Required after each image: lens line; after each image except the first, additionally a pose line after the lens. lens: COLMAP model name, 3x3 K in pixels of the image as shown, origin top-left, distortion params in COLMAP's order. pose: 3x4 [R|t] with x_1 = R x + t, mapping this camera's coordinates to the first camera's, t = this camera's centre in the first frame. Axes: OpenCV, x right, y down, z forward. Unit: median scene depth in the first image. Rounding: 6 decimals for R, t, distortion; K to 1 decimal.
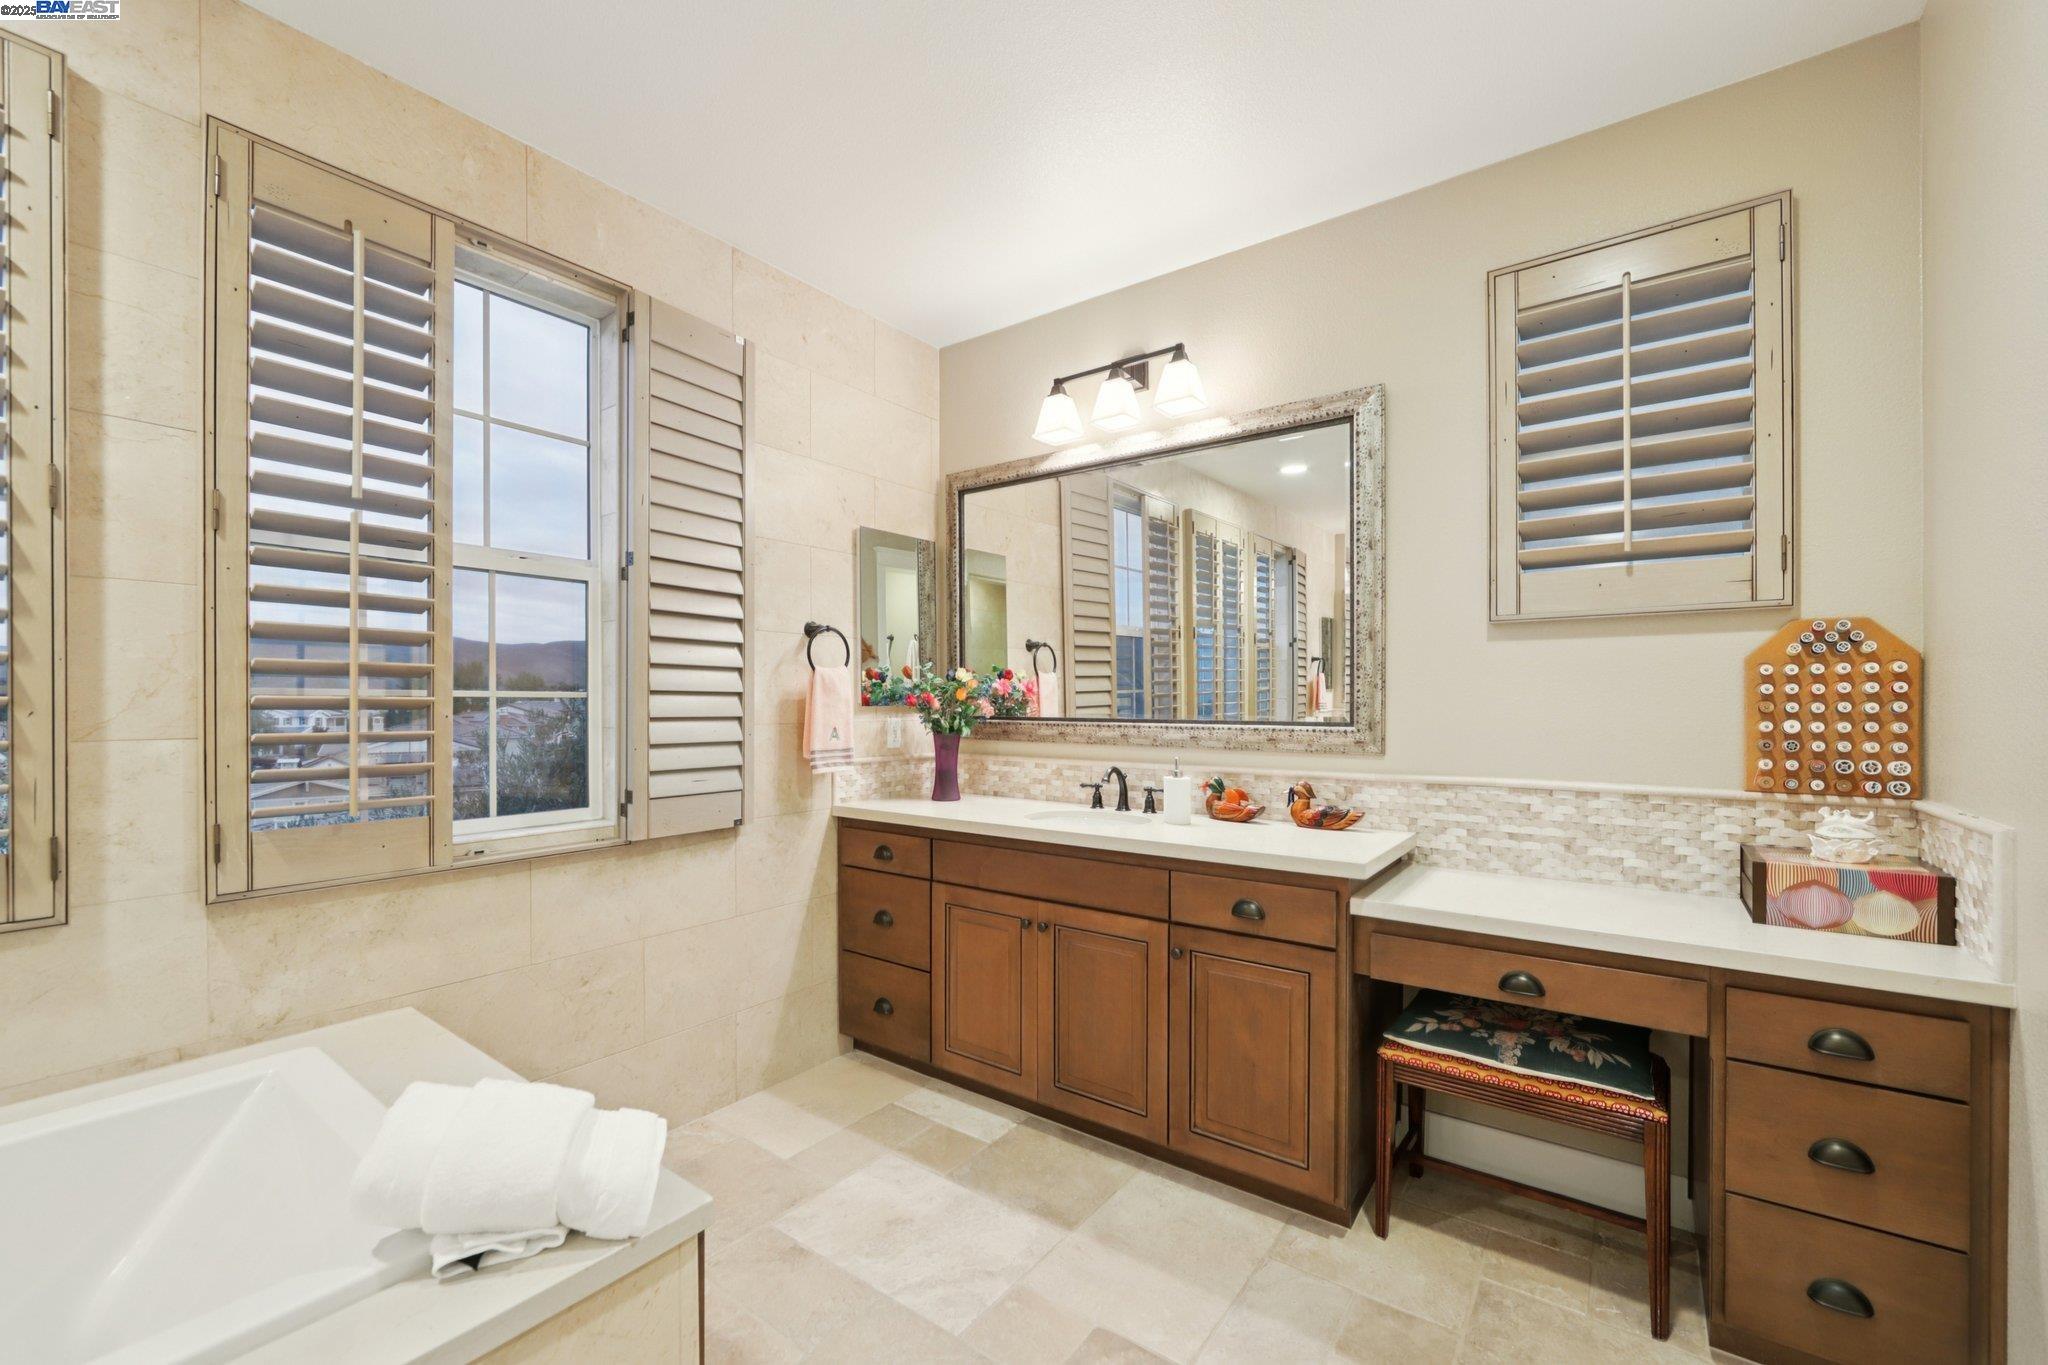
lens RADIAL K [[830.6, 0, 1024.5], [0, 830.6, 702.5], [0, 0, 1]] dist [-0.009483, 0.001997]
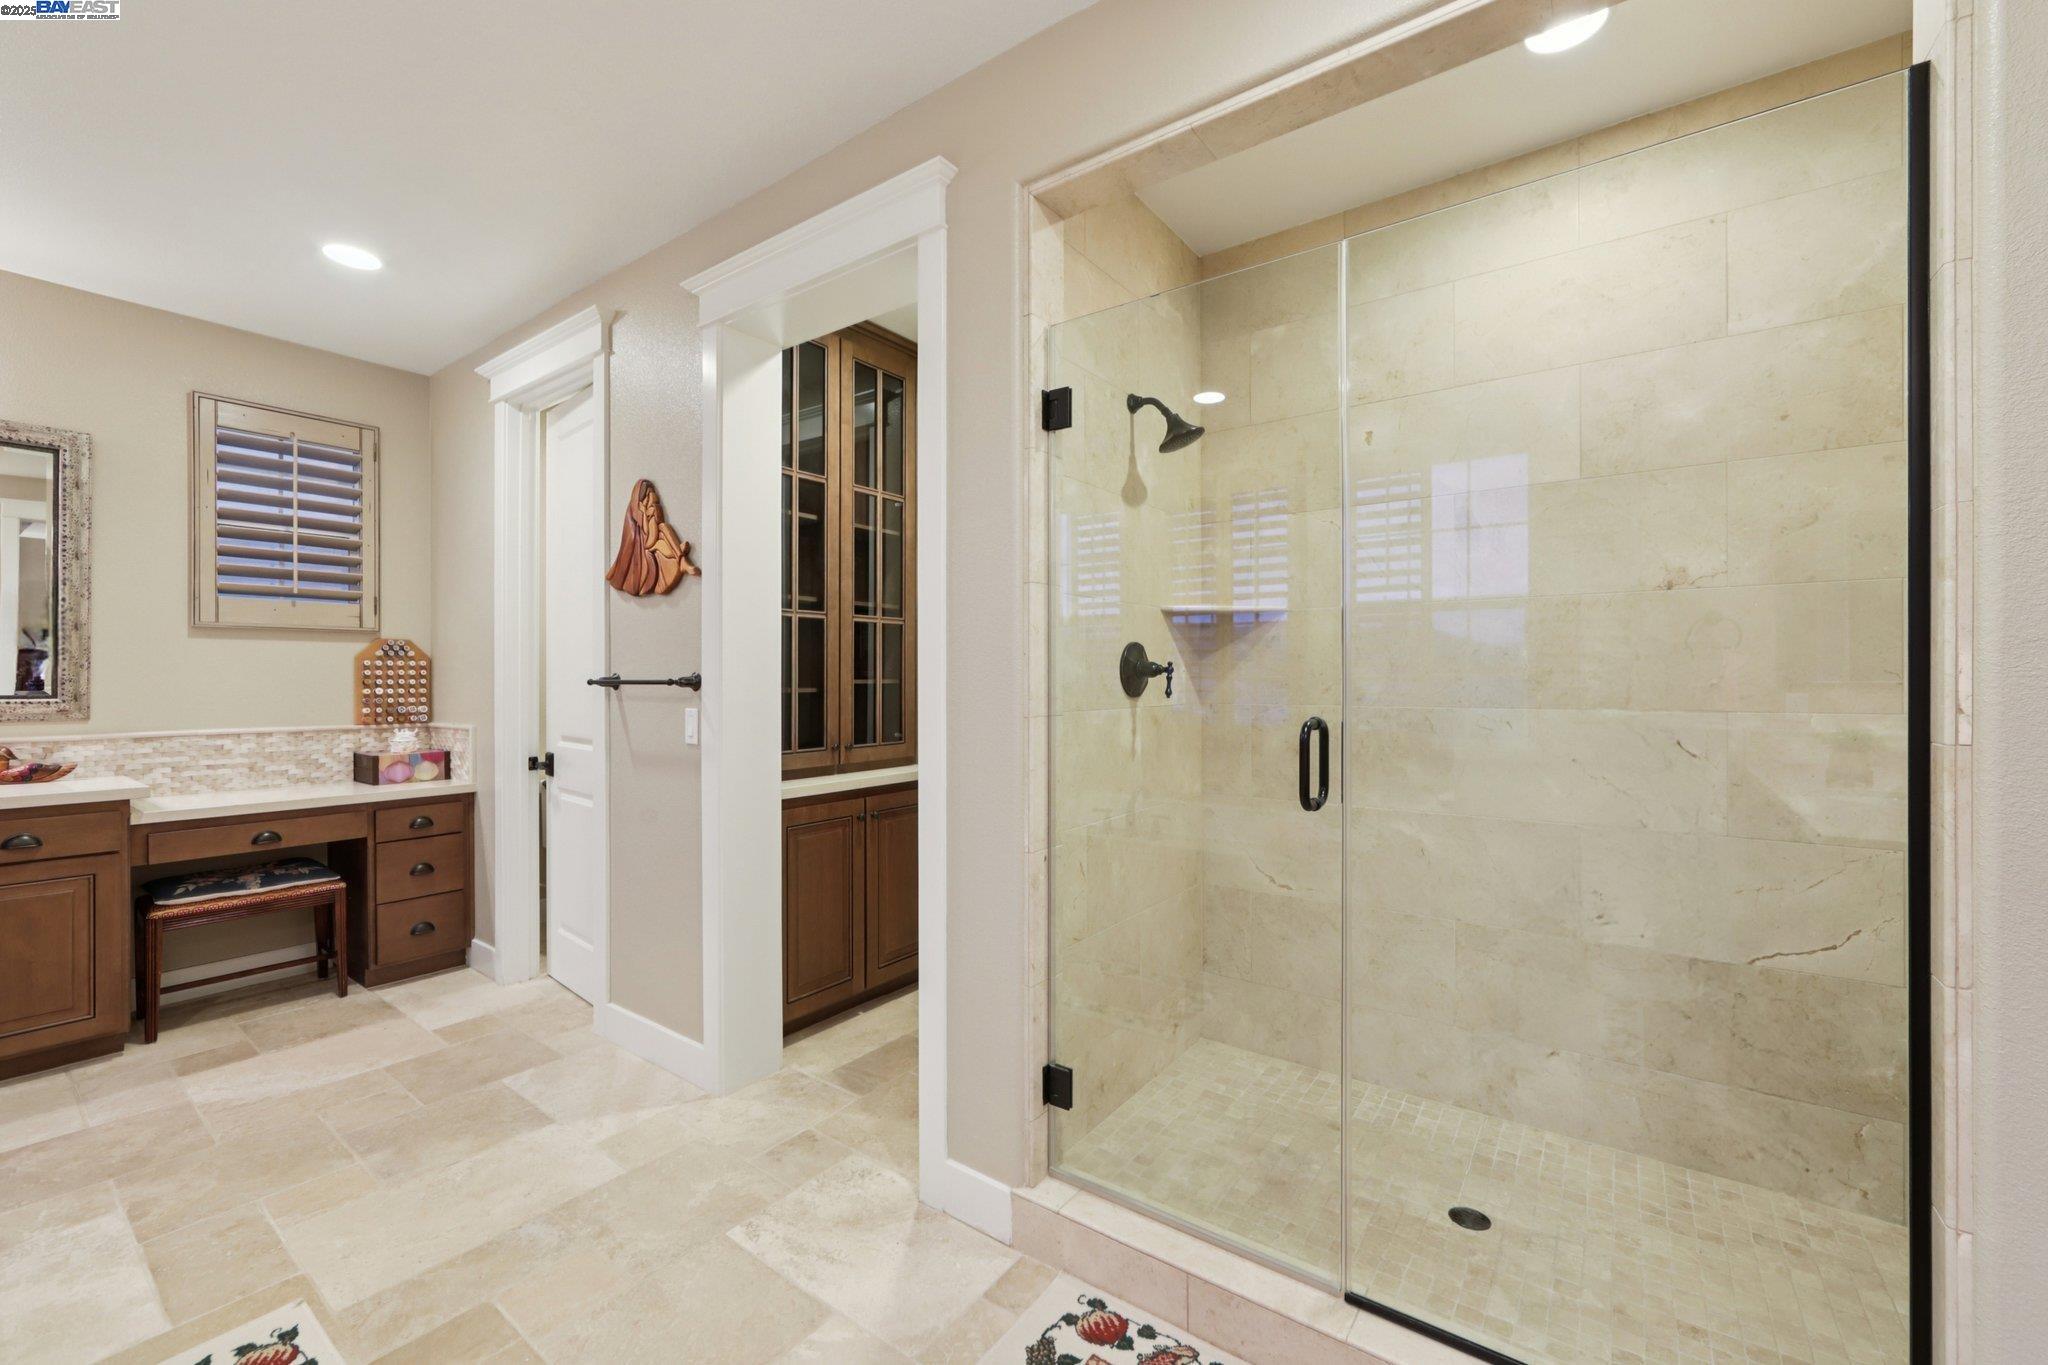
lens RADIAL K [[830.6, 0, 1044.1], [0, 830.6, 688.8], [0, 0, 1]] dist [-0.009483, 0.001997]
pose [[-0.018263, -0.008573, 0.999796, -1.099554], [0.001545, 0.999962, 0.008602, 0.008308], [-0.999832, 0.001702, -0.018249, -0.582788]]
